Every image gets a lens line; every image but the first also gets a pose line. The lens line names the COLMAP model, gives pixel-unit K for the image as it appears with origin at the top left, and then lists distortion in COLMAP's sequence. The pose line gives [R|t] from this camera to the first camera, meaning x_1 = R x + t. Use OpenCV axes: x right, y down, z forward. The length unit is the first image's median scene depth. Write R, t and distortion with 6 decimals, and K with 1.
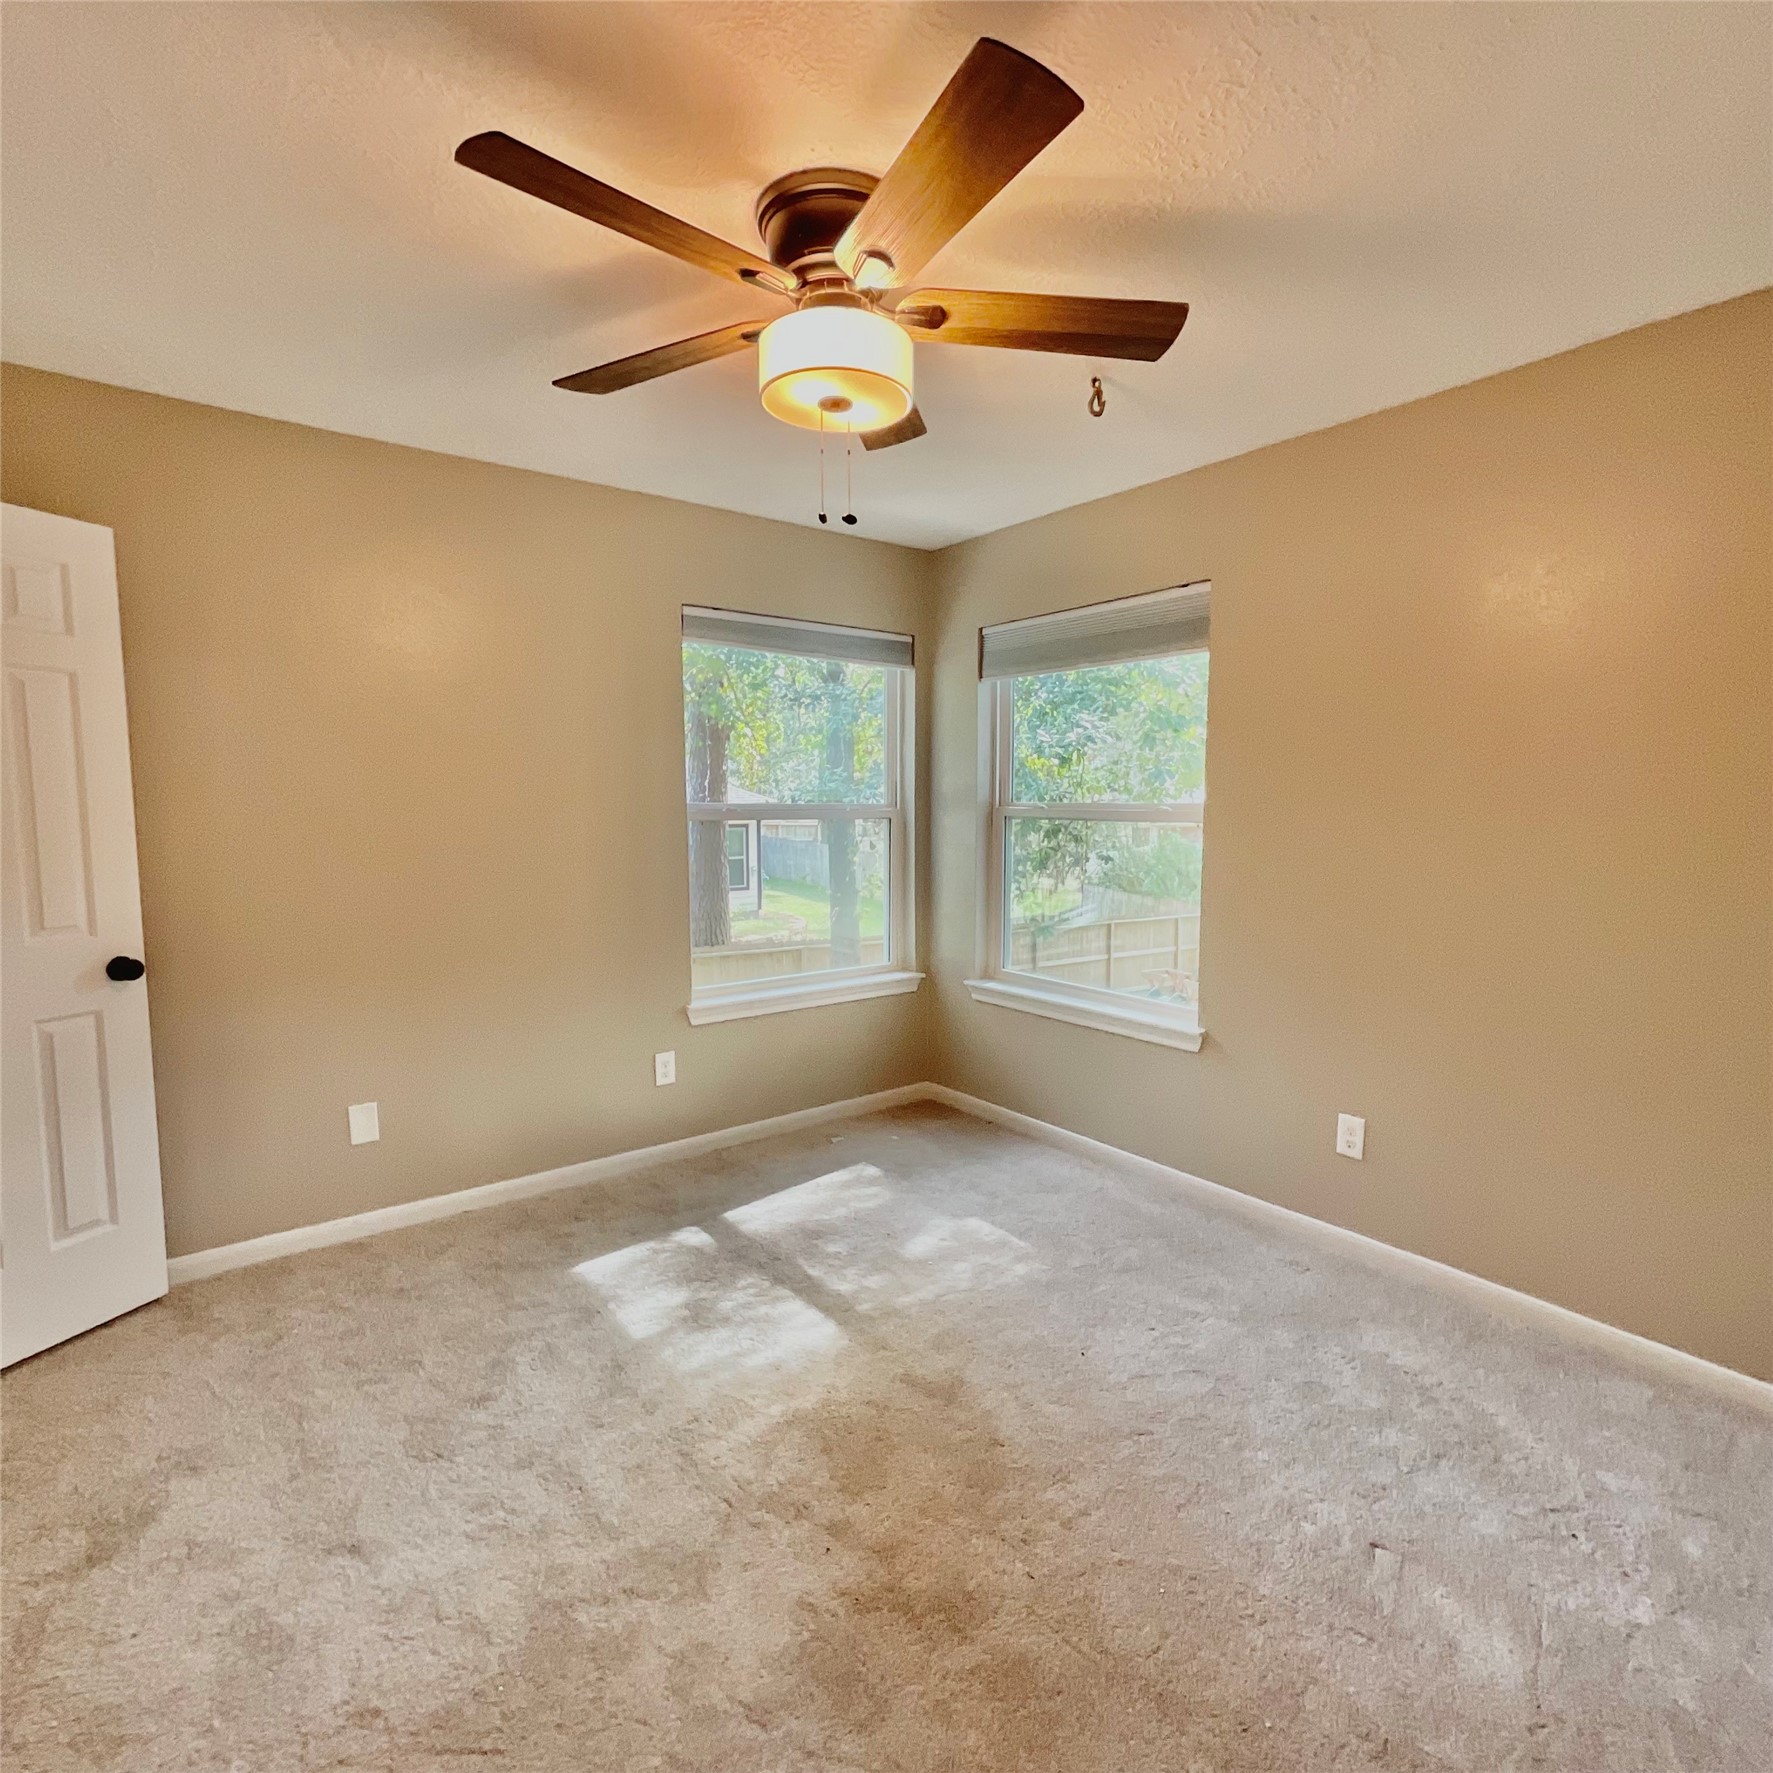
lens RADIAL K [[969.1, 0, 888.5], [0, 969.1, 889.3], [0, 0, 1]] dist [-0.025856, 0.022012]
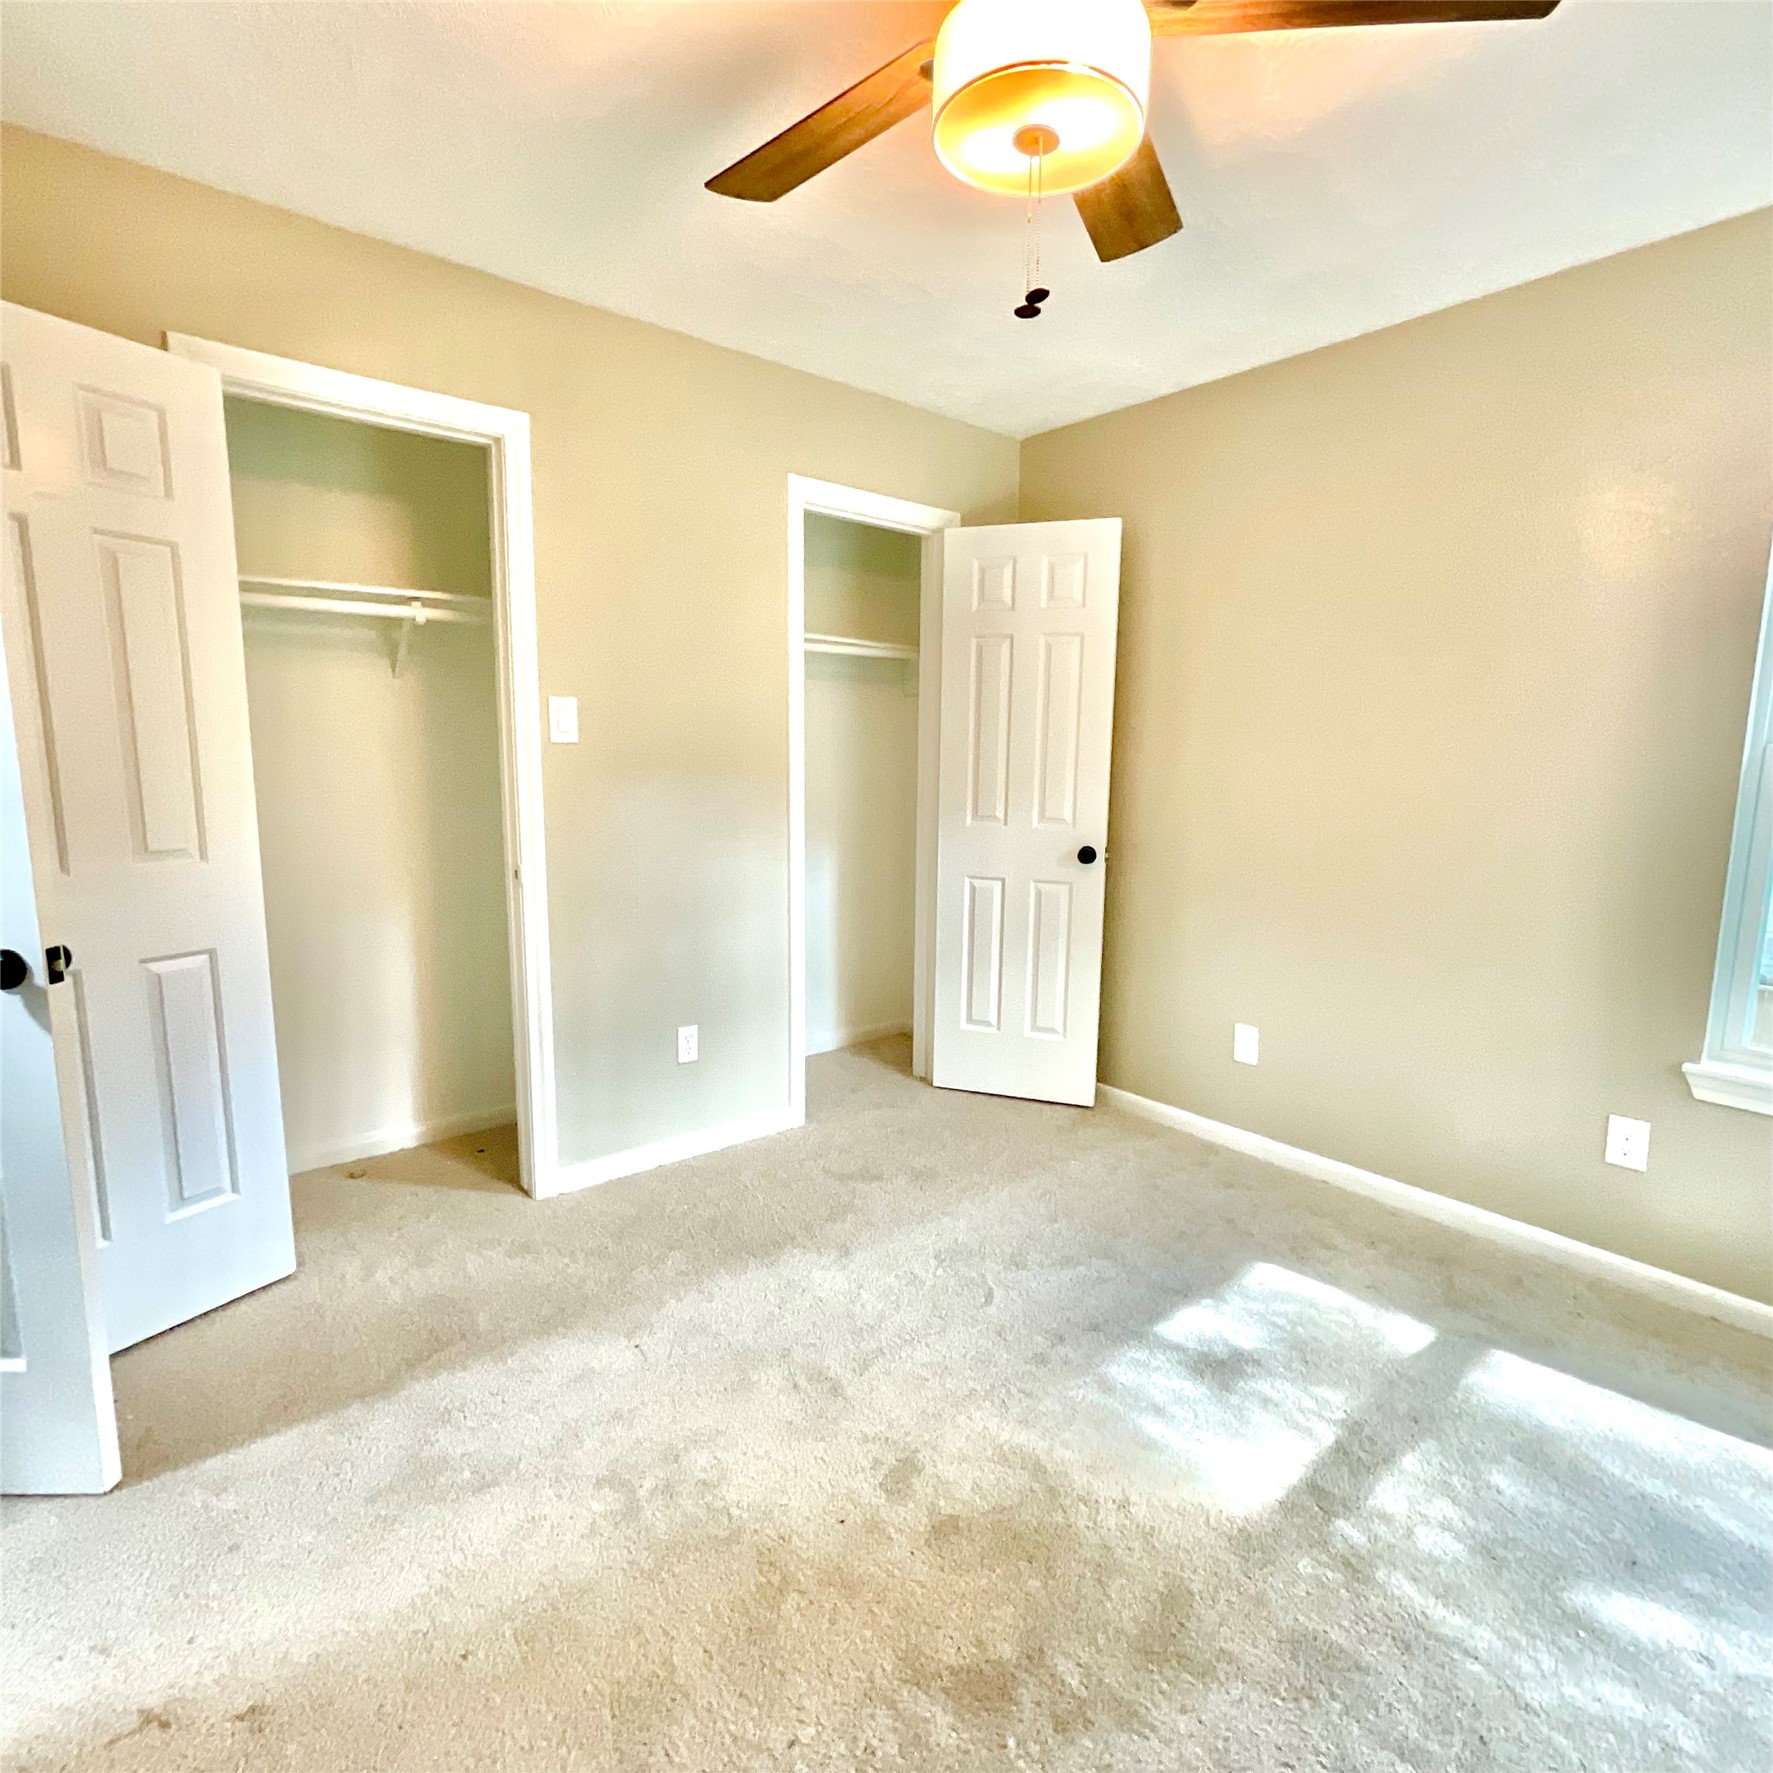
lens RADIAL K [[969.1, 0, 888.5], [0, 969.1, 889.3], [0, 0, 1]] dist [-0.025856, 0.022012]
pose [[0.040462, 0.143095, -0.988881, 0.503043], [-0.110702, 0.984241, 0.137894, -0.024024], [0.993030, 0.103891, 0.055665, 0.617606]]
